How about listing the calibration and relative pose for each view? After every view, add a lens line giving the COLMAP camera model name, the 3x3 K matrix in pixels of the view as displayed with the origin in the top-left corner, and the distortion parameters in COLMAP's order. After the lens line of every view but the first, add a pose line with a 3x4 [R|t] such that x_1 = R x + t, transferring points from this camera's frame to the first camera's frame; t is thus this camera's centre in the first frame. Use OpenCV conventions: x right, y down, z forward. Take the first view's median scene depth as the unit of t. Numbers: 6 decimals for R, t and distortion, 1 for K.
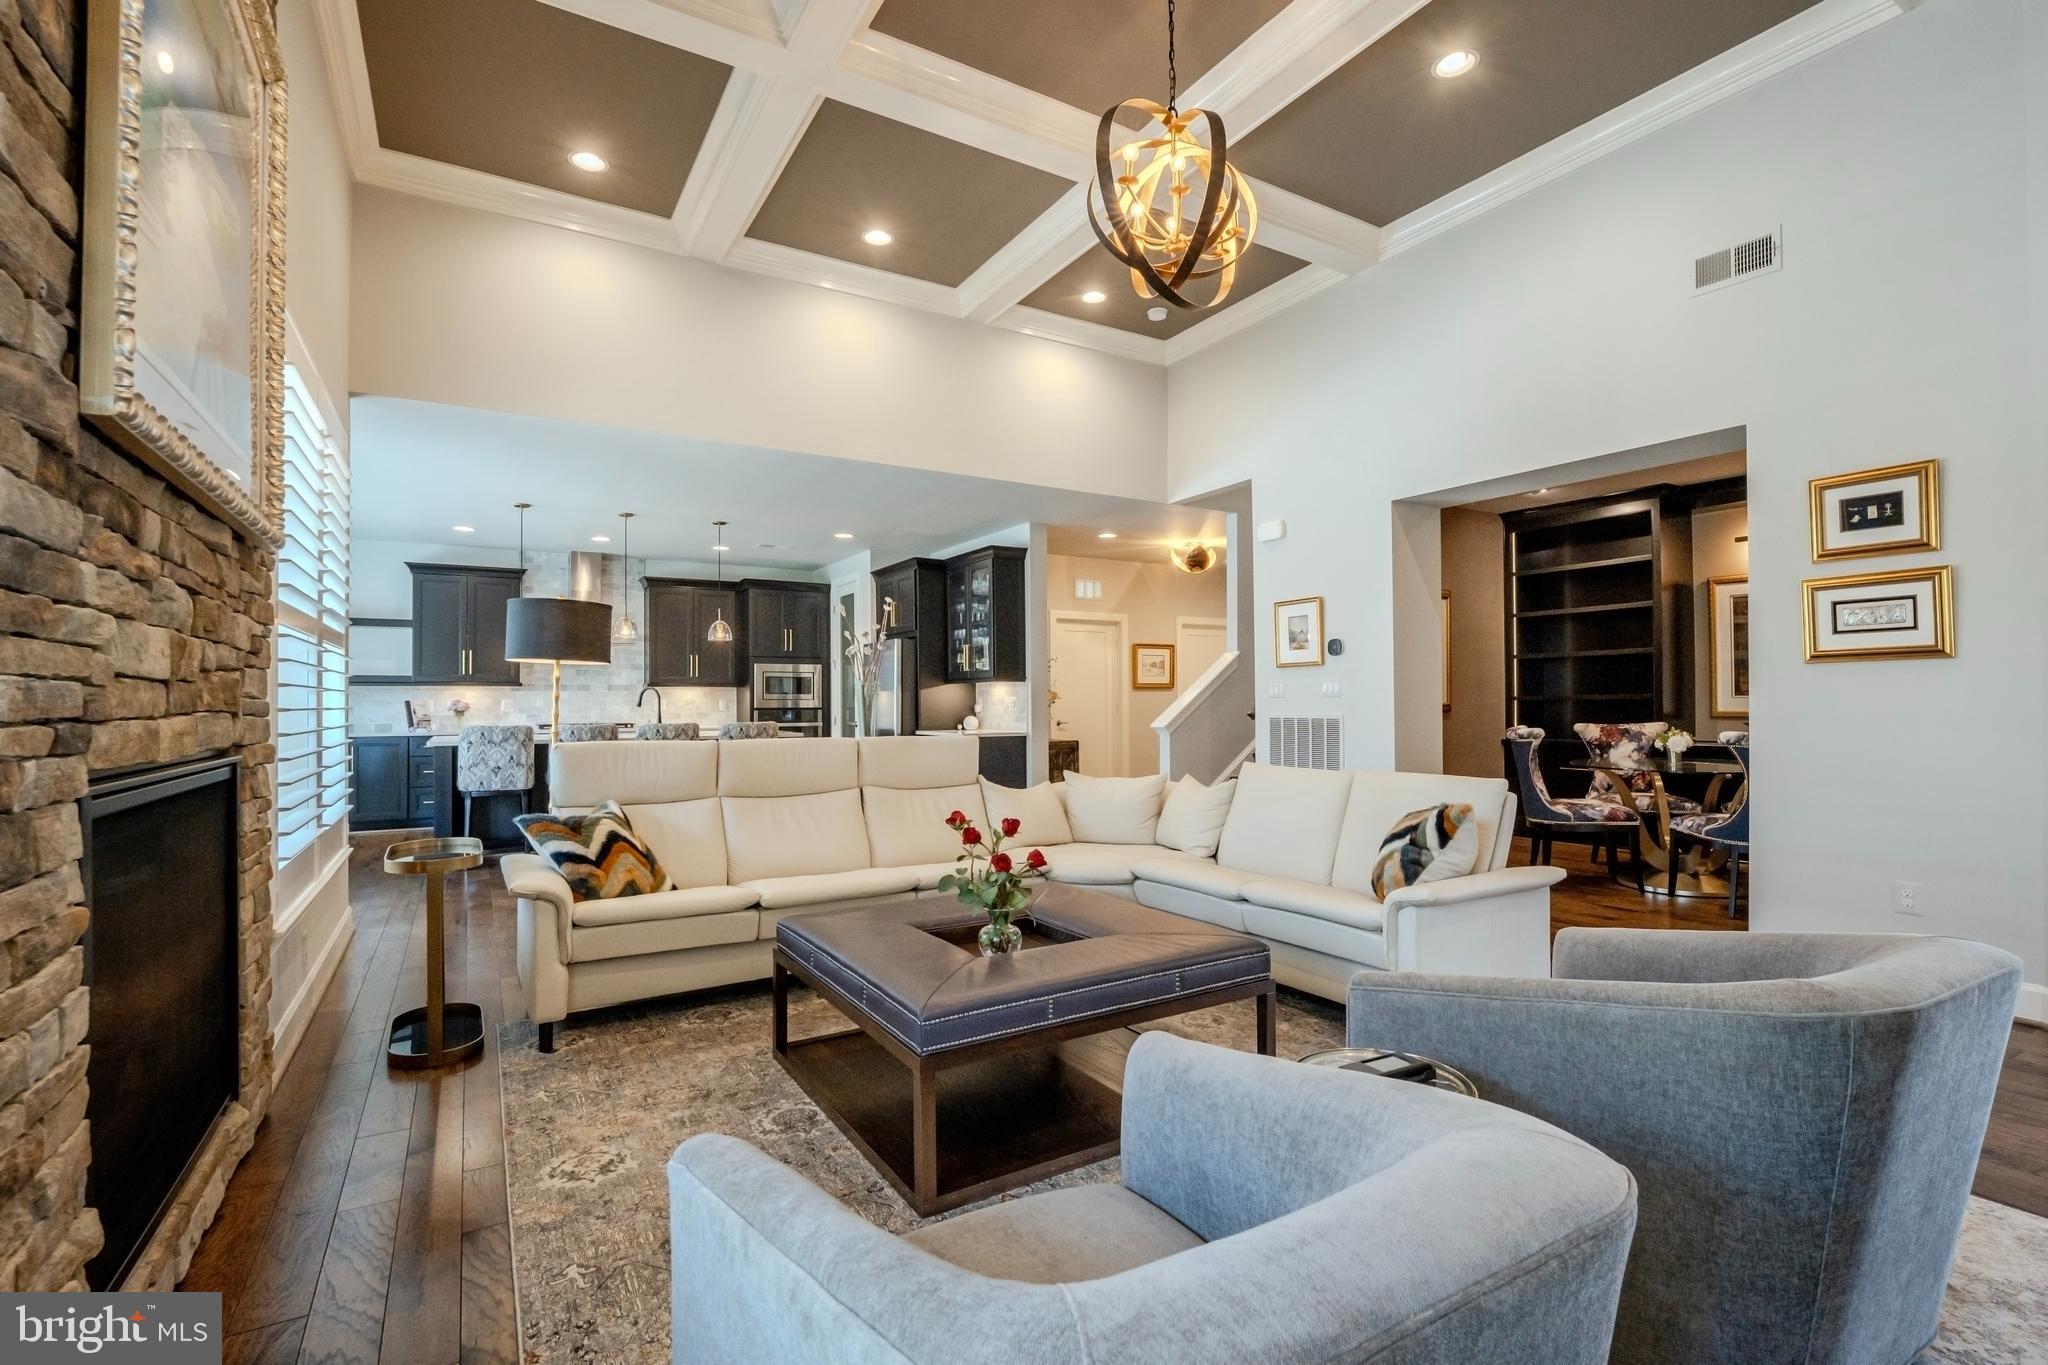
lens RADIAL K [[934.6, 0, 1008.9], [0, 934.6, 695.7], [0, 0, 1]] dist [-0.009483, 0.000311]
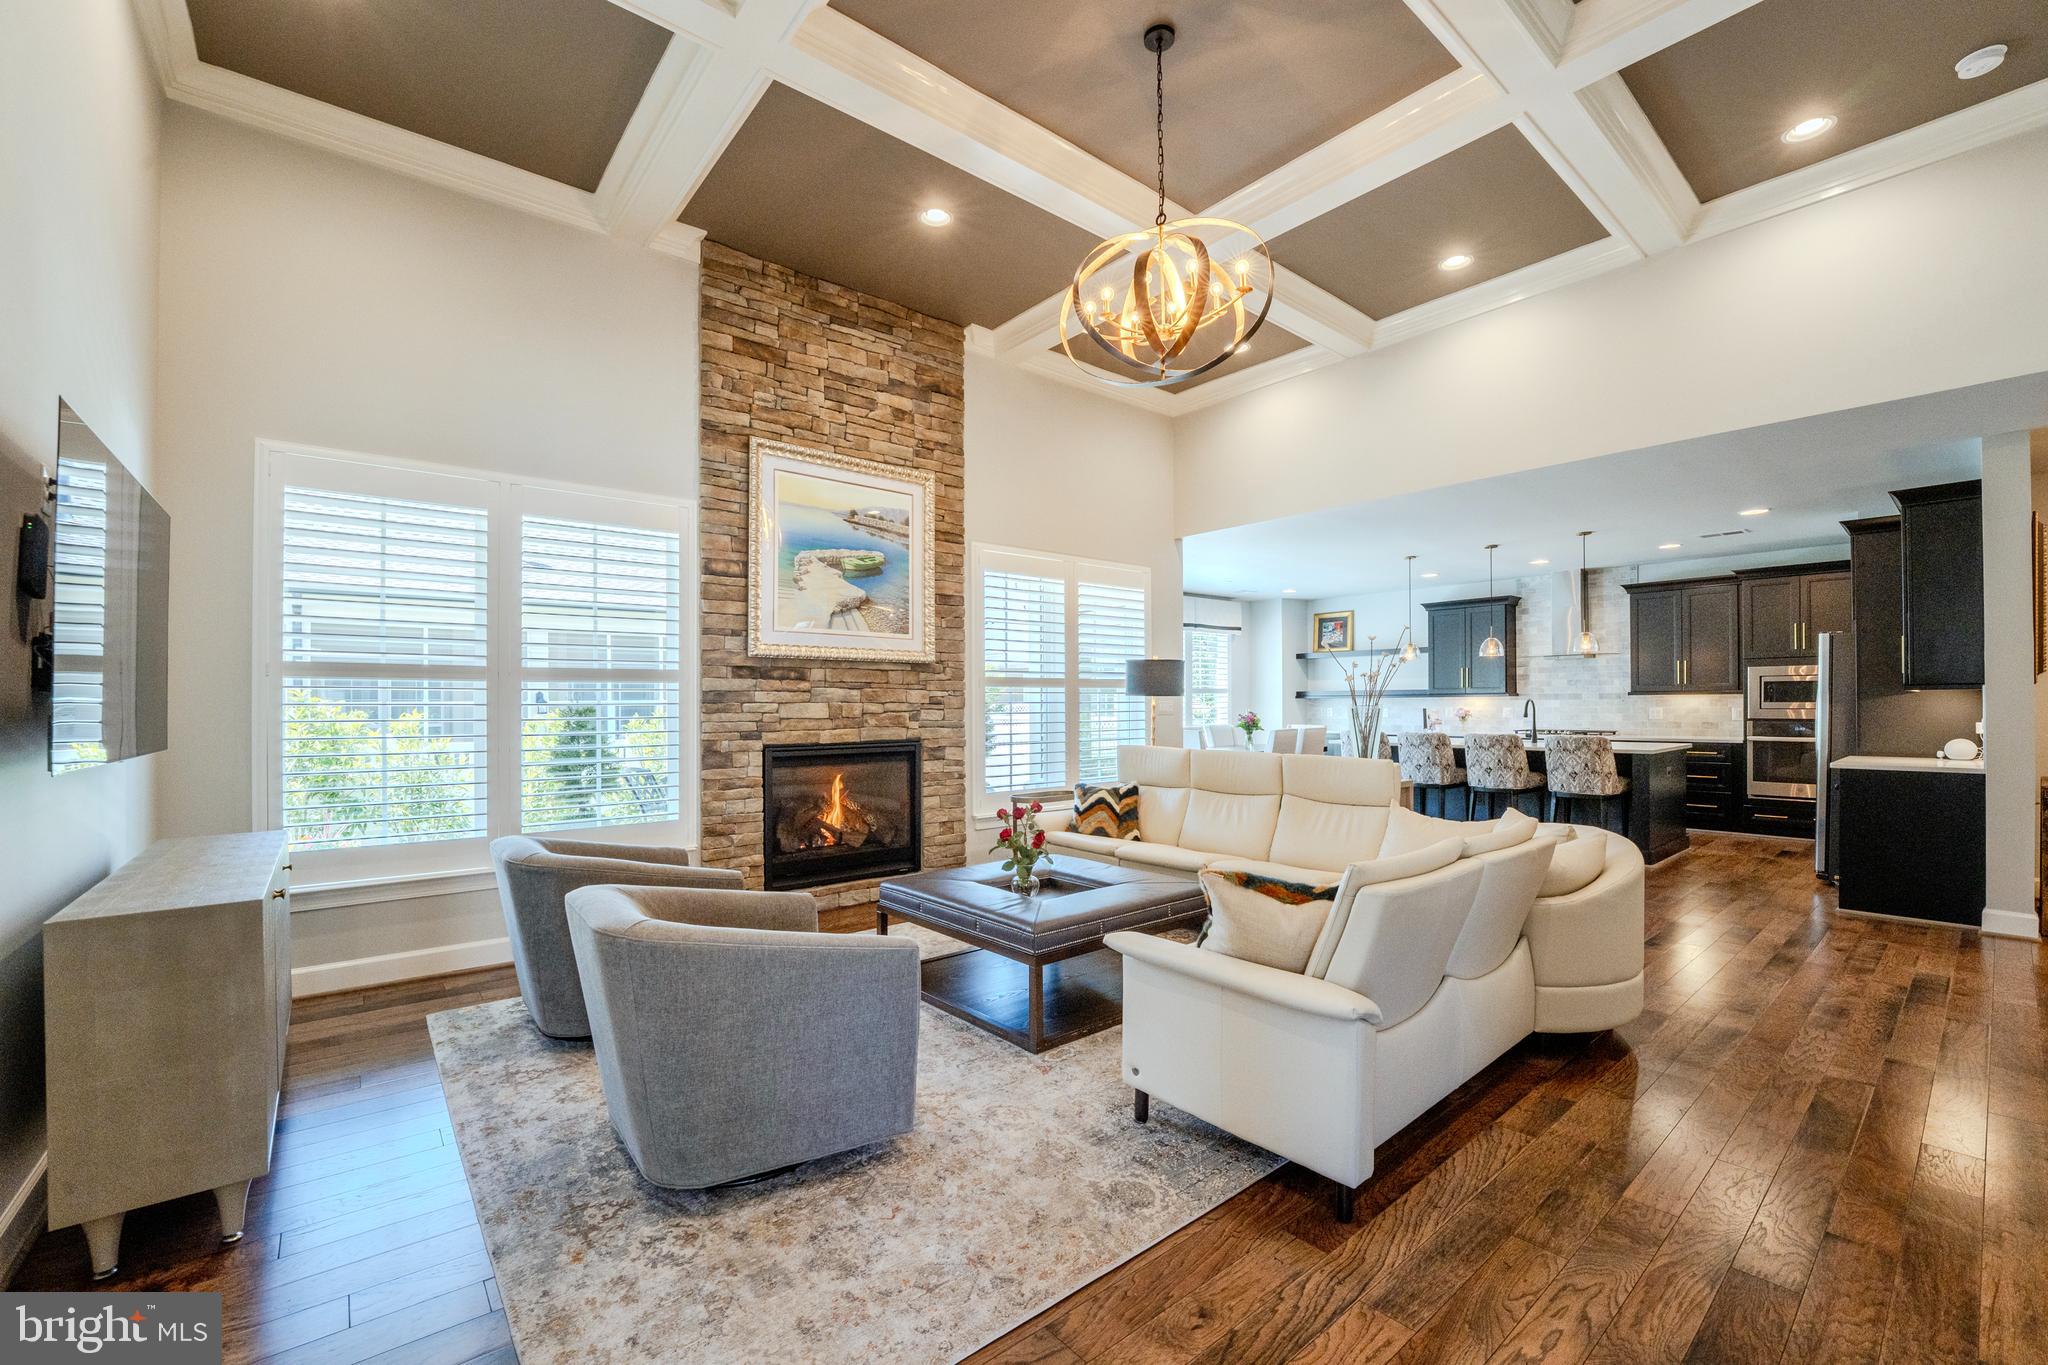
lens RADIAL K [[844.9, 0, 1018.0], [0, 844.9, 701.4], [0, 0, 1]] dist [-0.026843, 0.001004]
pose [[0.157559, 0.001540, -0.987508, 0.427315], [0.011630, 0.999927, 0.003415, -0.014940], [0.987441, -0.012023, 0.157530, 0.239974]]
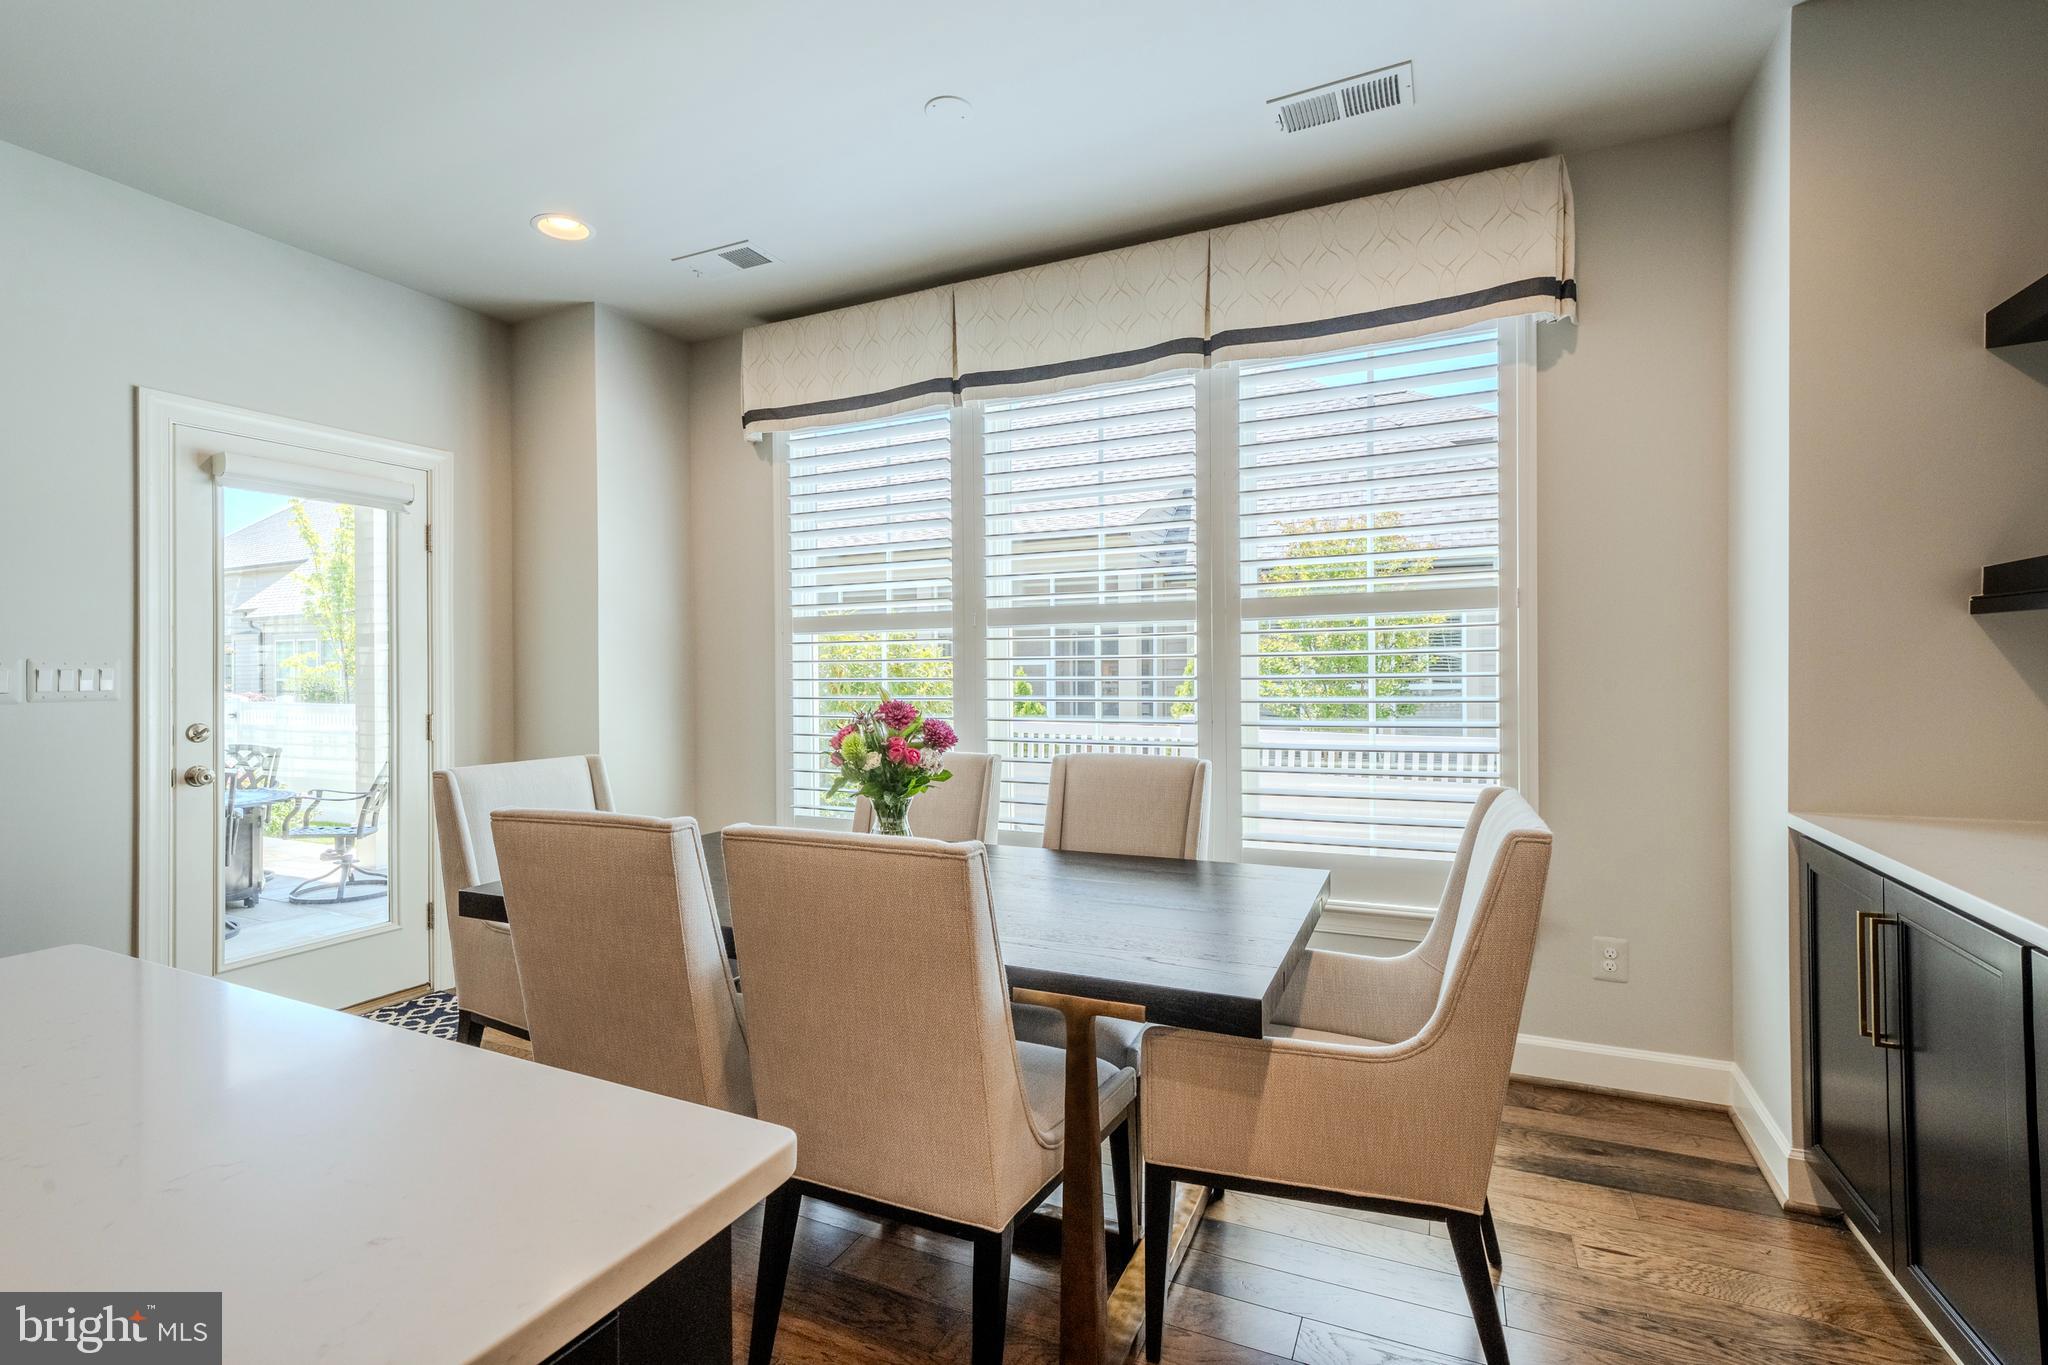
lens RADIAL K [[934.6, 0, 1023.3], [0, 934.6, 689.7], [0, 0, 1]] dist [-0.009483, 0.000311]
pose [[-0.827706, 0.026035, -0.560558, -0.496452], [0.018299, 0.999644, 0.019409, -0.001193], [0.560864, 0.005808, -0.827887, 0.932126]]
